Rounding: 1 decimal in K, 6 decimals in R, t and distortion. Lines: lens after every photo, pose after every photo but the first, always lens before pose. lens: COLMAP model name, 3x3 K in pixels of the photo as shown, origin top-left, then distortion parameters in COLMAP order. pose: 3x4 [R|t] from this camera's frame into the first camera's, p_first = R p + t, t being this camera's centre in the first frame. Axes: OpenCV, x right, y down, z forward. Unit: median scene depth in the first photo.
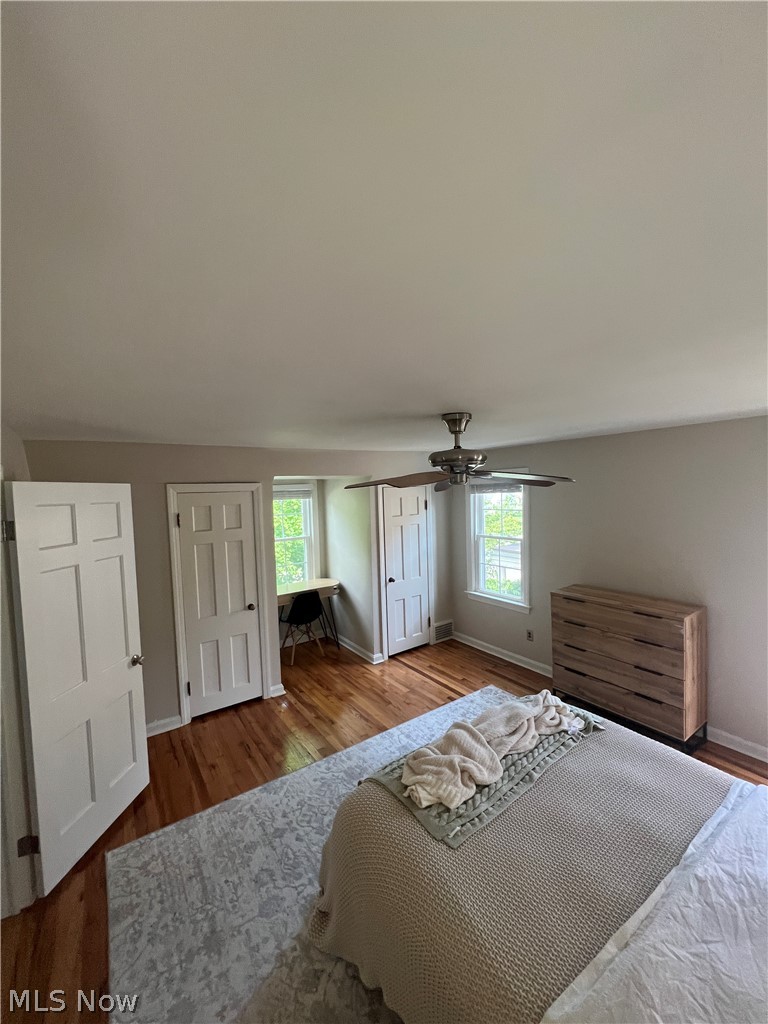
lens RADIAL K [[409.8, 0, 387.5], [0, 409.8, 508.1], [0, 0, 1]] dist [-0.003166, -0.000183]
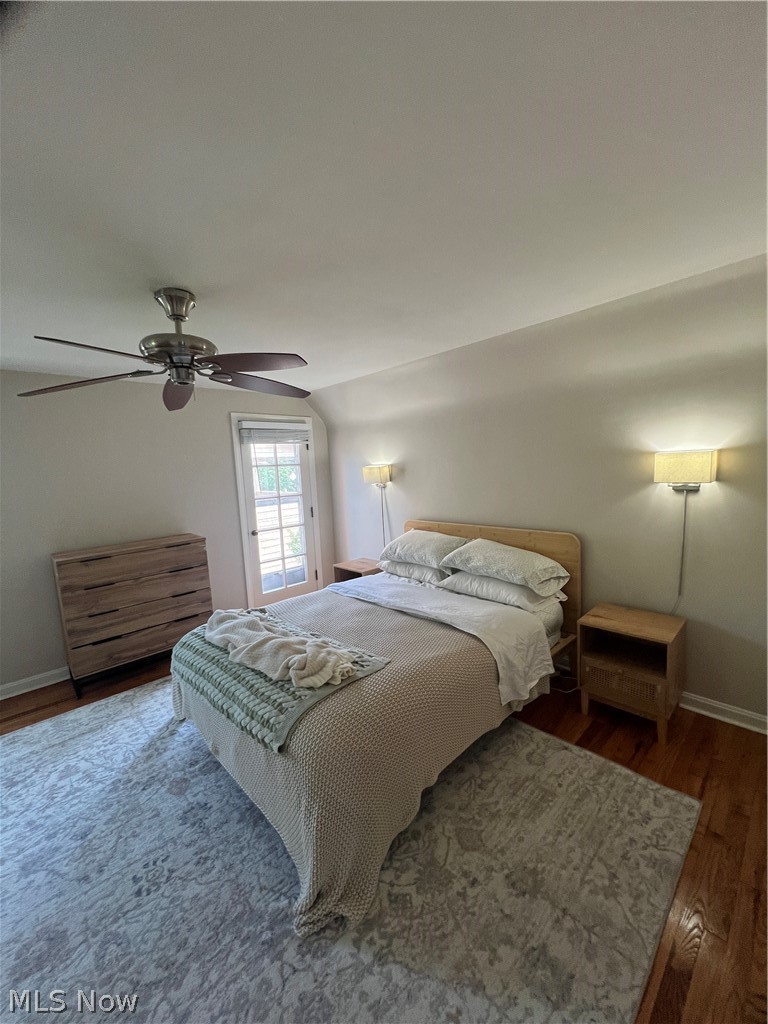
lens RADIAL K [[409.8, 0, 386.4], [0, 409.8, 517.9], [0, 0, 1]] dist [-0.003166, -0.000183]
pose [[-0.155530, -0.083056, 0.984333, -0.768909], [0.105325, 0.989385, 0.100124, 0.188885], [-0.982200, 0.119247, -0.145131, 0.829032]]
